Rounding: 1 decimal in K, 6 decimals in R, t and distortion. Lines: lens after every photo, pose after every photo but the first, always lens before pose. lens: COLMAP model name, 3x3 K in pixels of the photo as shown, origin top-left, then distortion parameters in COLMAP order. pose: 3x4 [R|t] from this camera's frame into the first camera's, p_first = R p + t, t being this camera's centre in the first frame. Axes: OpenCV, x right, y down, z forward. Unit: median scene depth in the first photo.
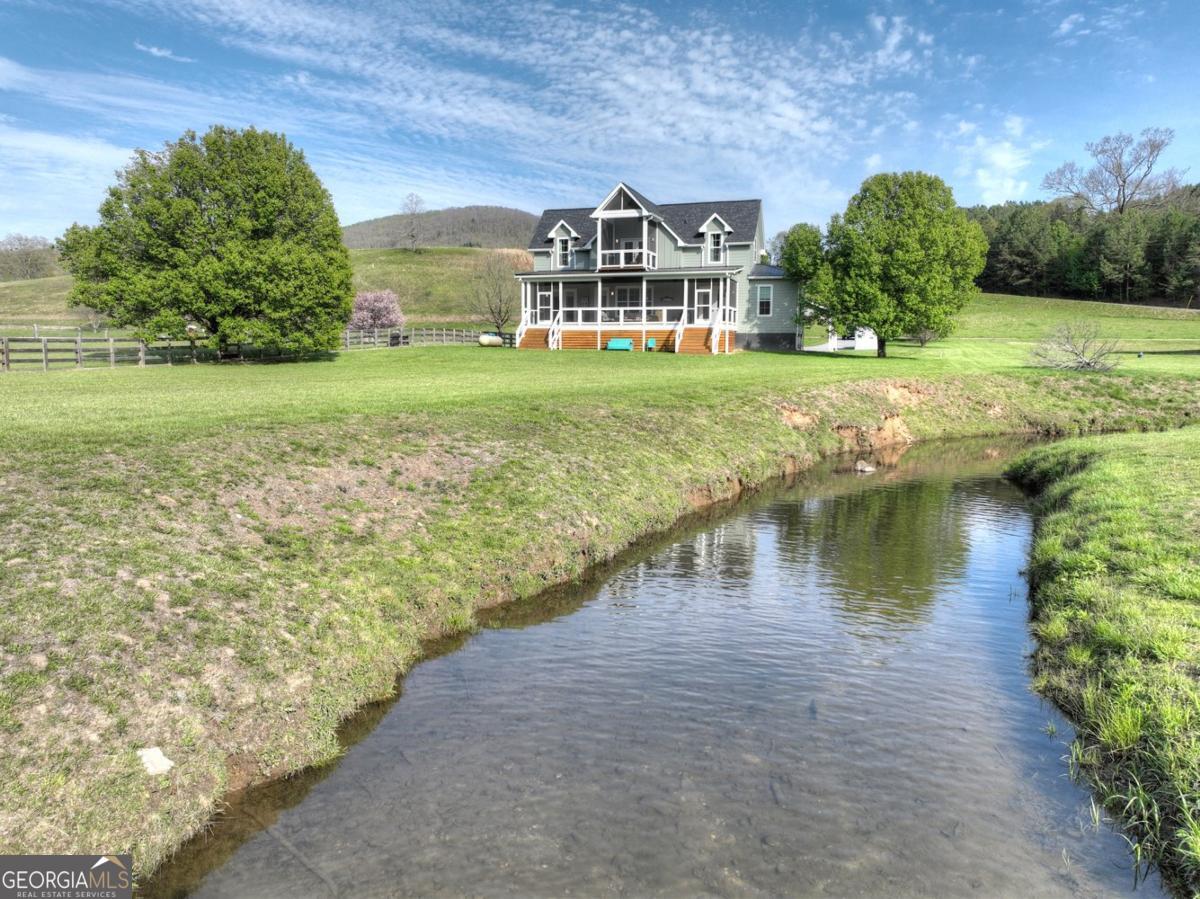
lens RADIAL K [[839.2, 0, 605.4], [0, 839.2, 444.8], [0, 0, 1]] dist [0.002657, 0.002093]
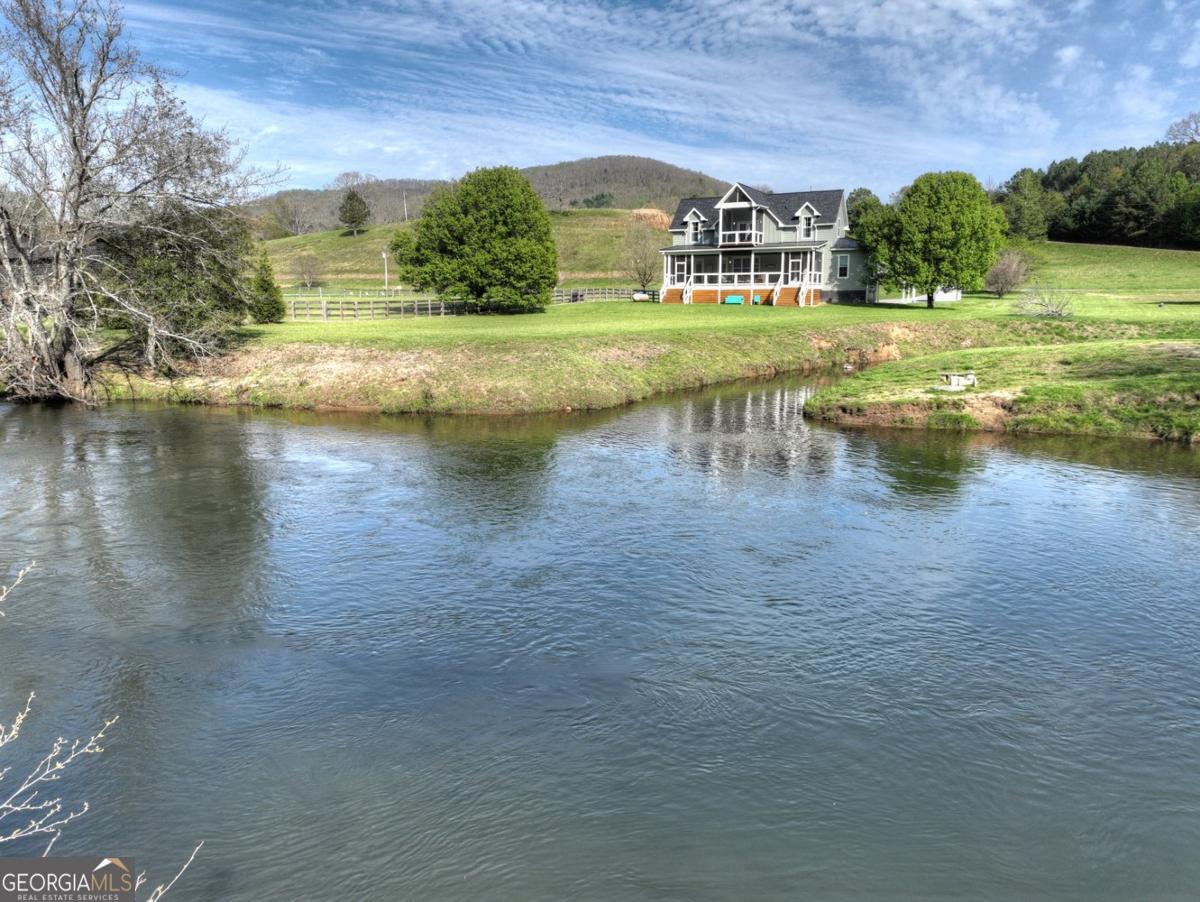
lens RADIAL K [[839.2, 0, 602.1], [0, 839.2, 444.1], [0, 0, 1]] dist [0.002657, 0.002093]
pose [[0.987703, 0.020373, -0.155007, 0.021738], [-0.011481, 0.998248, 0.058045, 0.041888], [0.155918, -0.055551, 0.986207, -0.427724]]
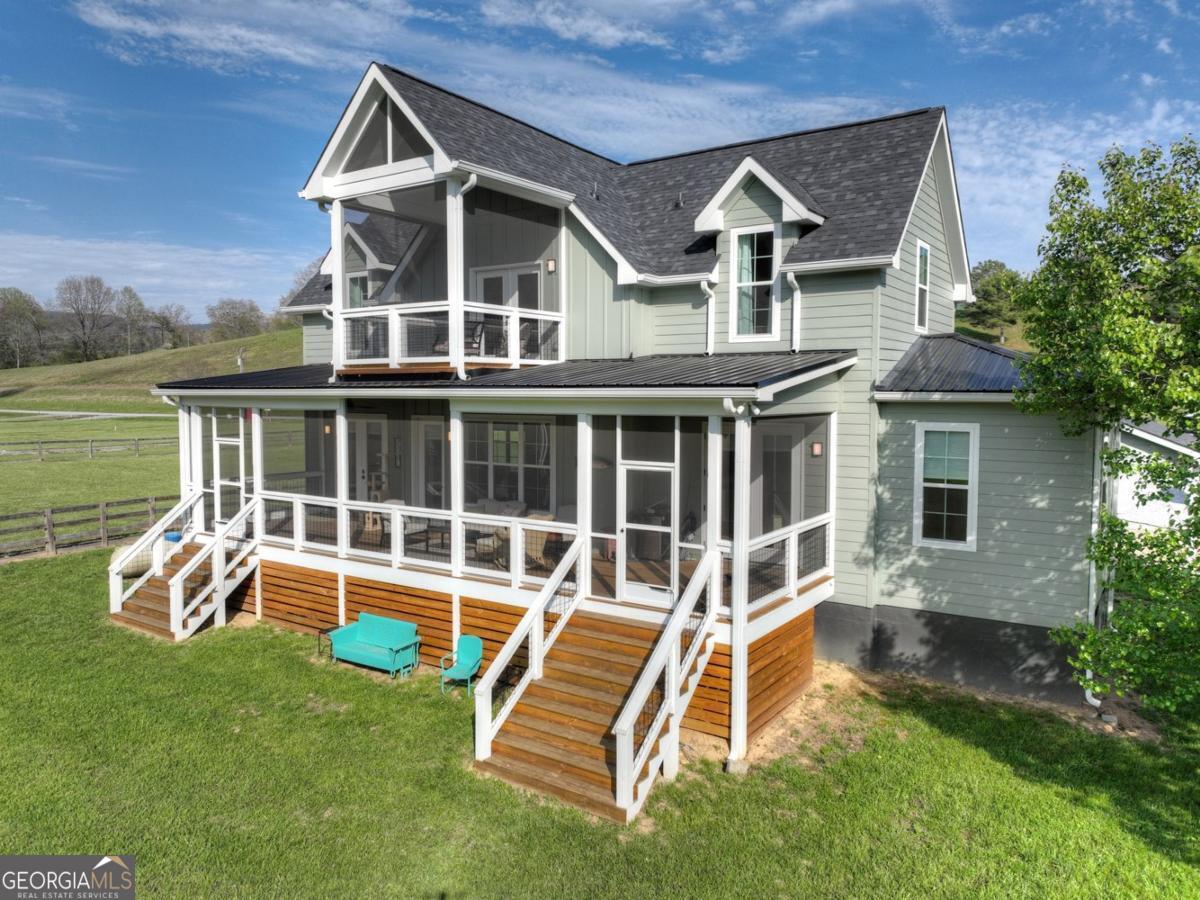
lens RADIAL K [[839.2, 0, 593.8], [0, 839.2, 447.2], [0, 0, 1]] dist [0.002657, 0.002093]
pose [[0.955113, 0.016562, -0.295777, 0.168743], [-0.028058, 0.999005, -0.034663, -0.176583], [0.294909, 0.041406, 0.954628, 0.750708]]
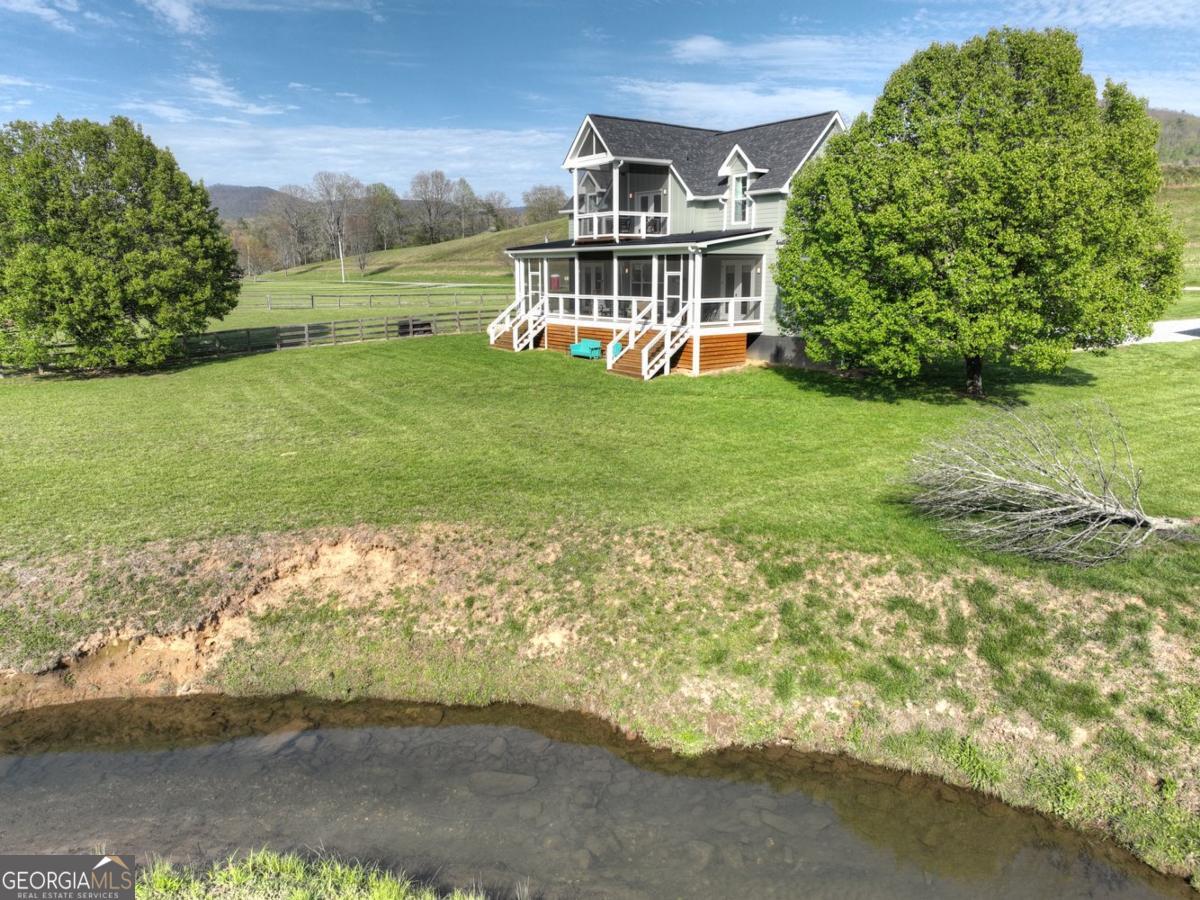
lens RADIAL K [[839.2, 0, 598.6], [0, 839.2, 458.4], [0, 0, 1]] dist [0.002657, 0.002093]
pose [[0.800298, 0.123382, -0.586771, 0.461662], [-0.055344, 0.989622, 0.132606, -0.121948], [0.597043, -0.073650, 0.798821, 0.421776]]
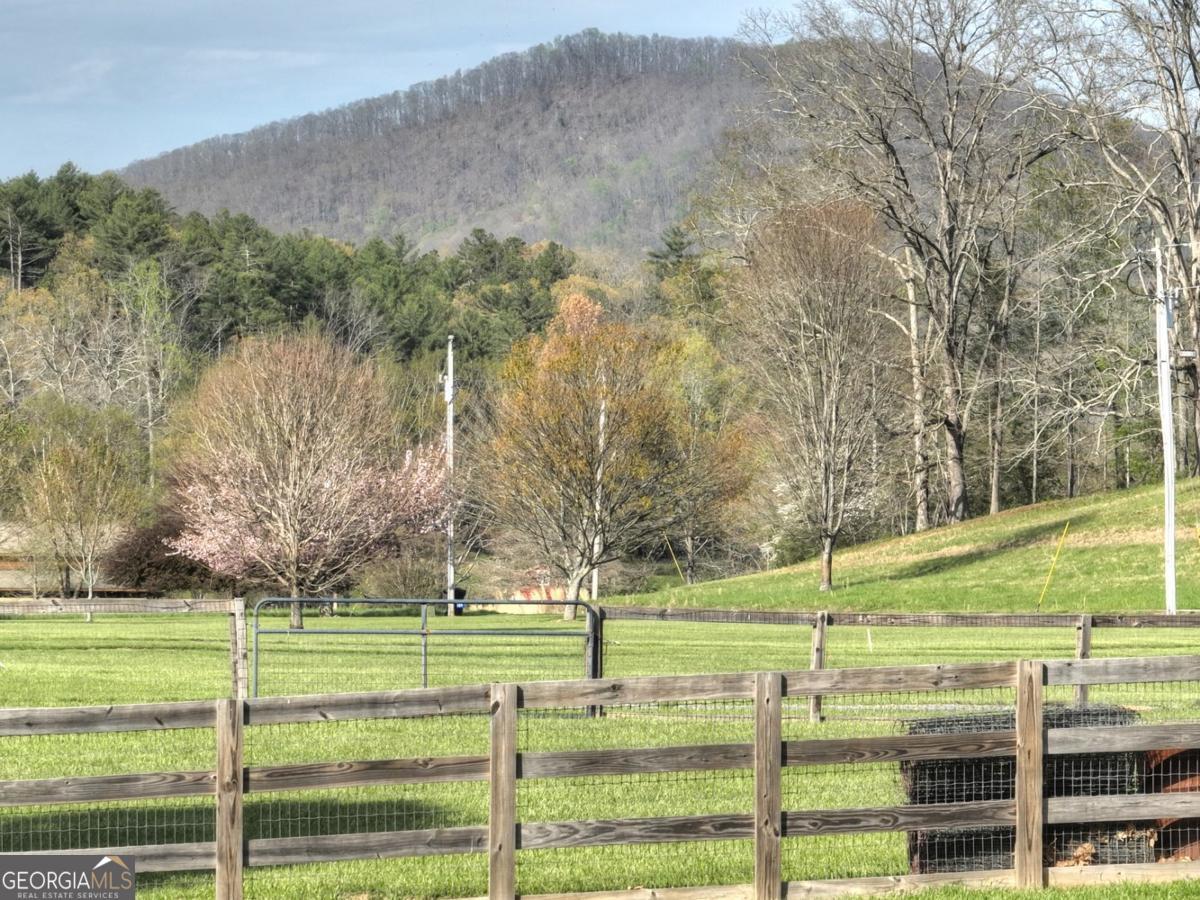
lens RADIAL K [[6405.8, 0, 600.5], [0, 6405.8, 449.9], [0, 0, 1]] dist [0.174857, 0.000000]
pose [[0.494359, -0.029552, -0.868756, 0.309216], [-0.084974, 0.992992, -0.082131, -0.106463], [0.865095, 0.114423, 0.488383, 0.667692]]
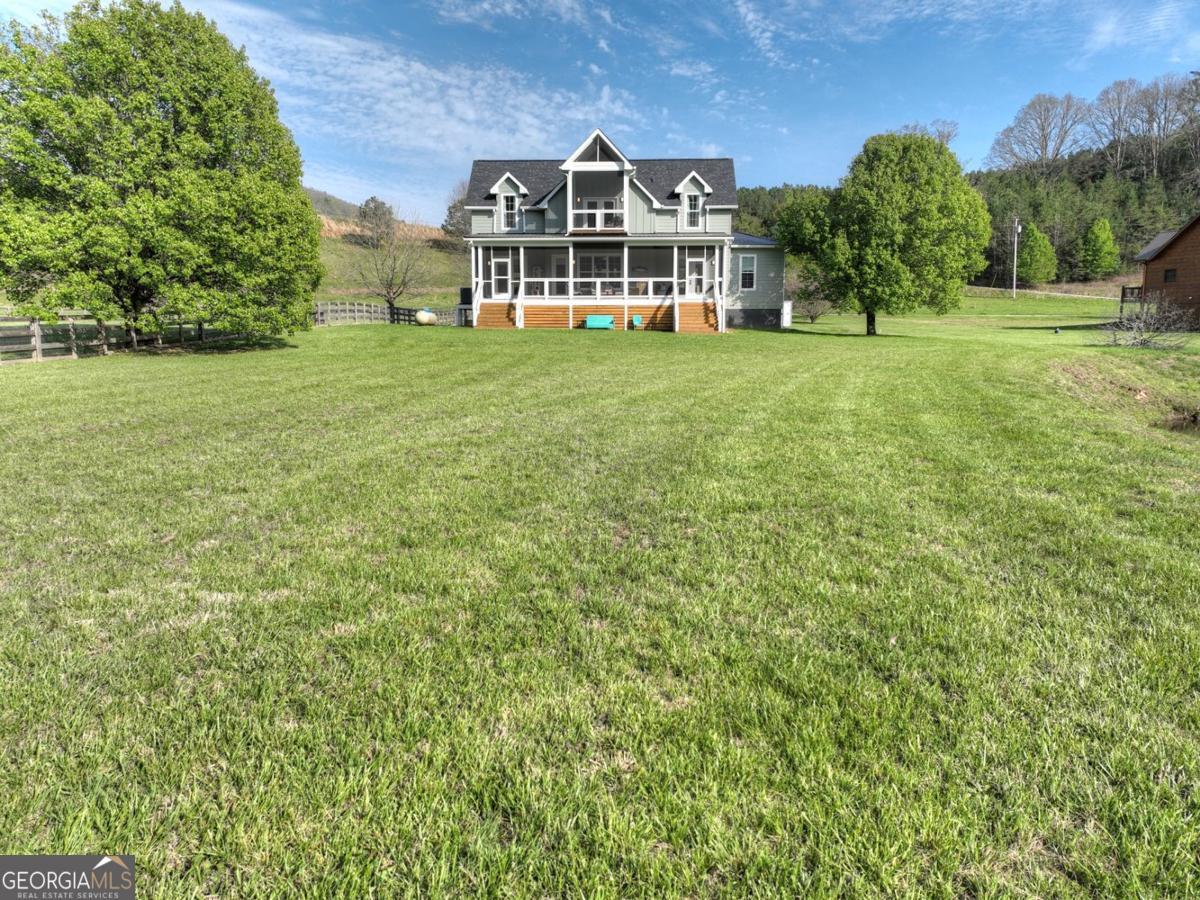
lens RADIAL K [[839.2, 0, 599.6], [0, 839.2, 436.9], [0, 0, 1]] dist [0.002657, 0.002093]
pose [[0.963171, -0.039519, 0.265968, -0.212038], [0.034621, 0.999134, 0.023081, -0.023756], [-0.266650, -0.013023, 0.963705, 0.184716]]
